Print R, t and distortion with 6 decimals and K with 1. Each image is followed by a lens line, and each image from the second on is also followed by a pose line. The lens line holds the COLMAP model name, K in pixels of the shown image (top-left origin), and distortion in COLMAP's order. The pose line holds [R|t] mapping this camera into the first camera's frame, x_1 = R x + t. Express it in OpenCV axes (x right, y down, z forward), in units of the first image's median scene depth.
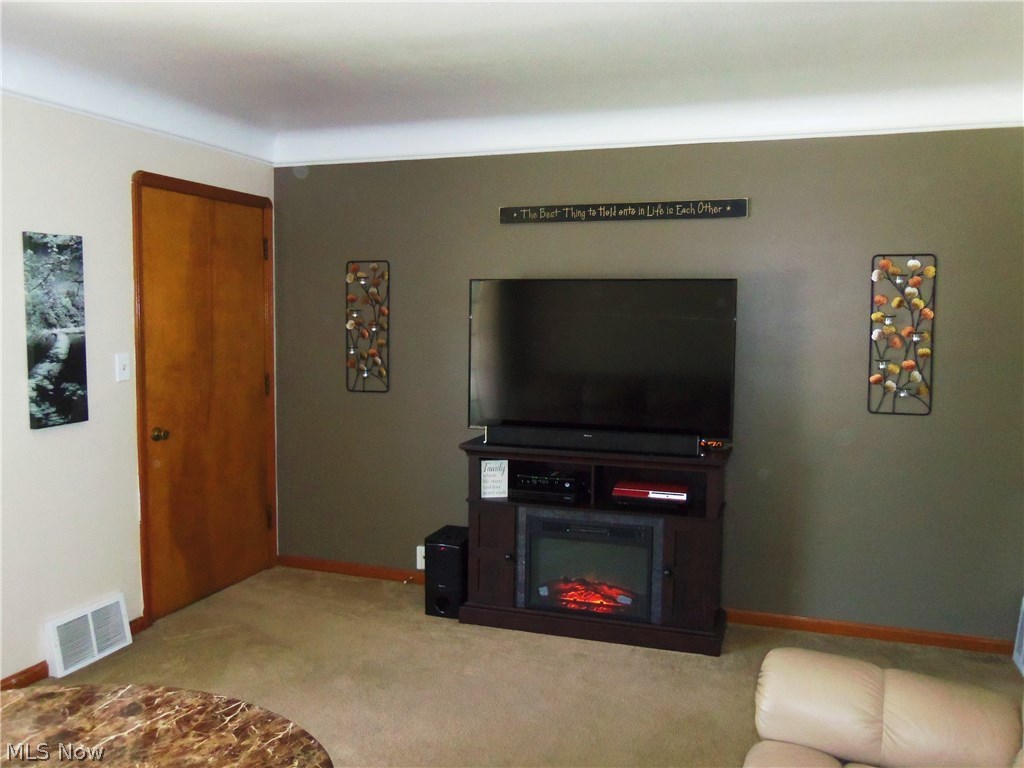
lens RADIAL K [[850.2, 0, 511.4], [0, 850.2, 382.8], [0, 0, 1]] dist [-0.031975, 0.021362]
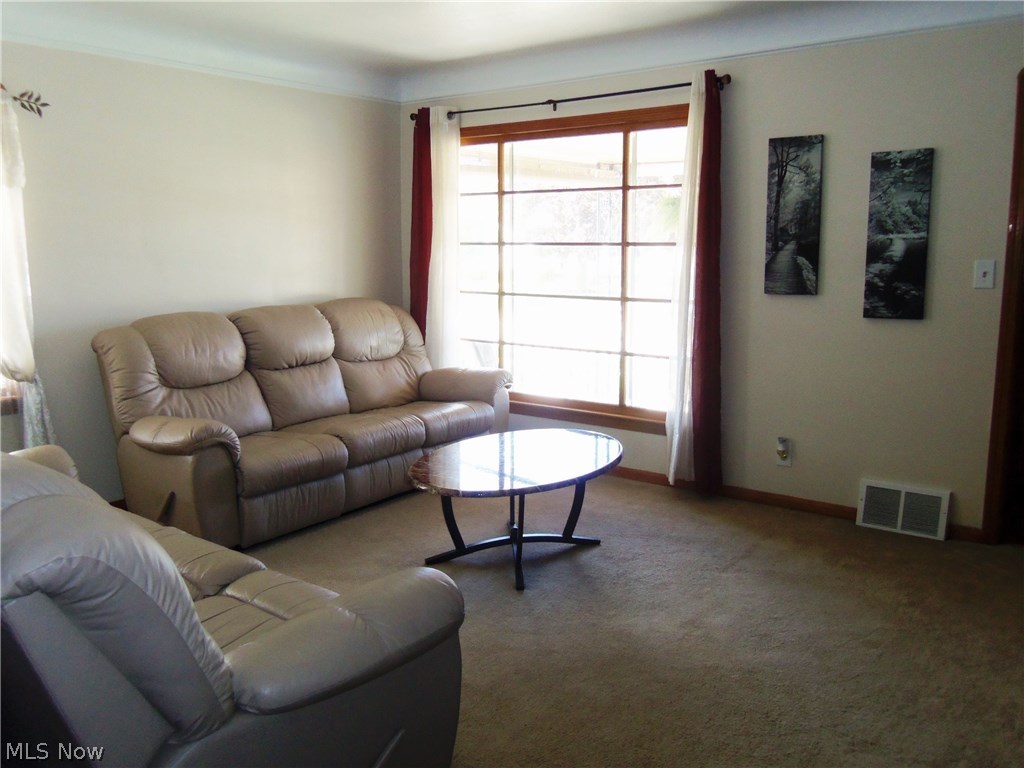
lens RADIAL K [[850.2, 0, 511.5], [0, 850.2, 383.9], [0, 0, 1]] dist [-0.031975, 0.021362]
pose [[-0.321920, 0.147177, -0.935258, 0.739100], [-0.077749, 0.980397, 0.181042, -0.031956], [0.943569, 0.130997, -0.304166, 0.884089]]
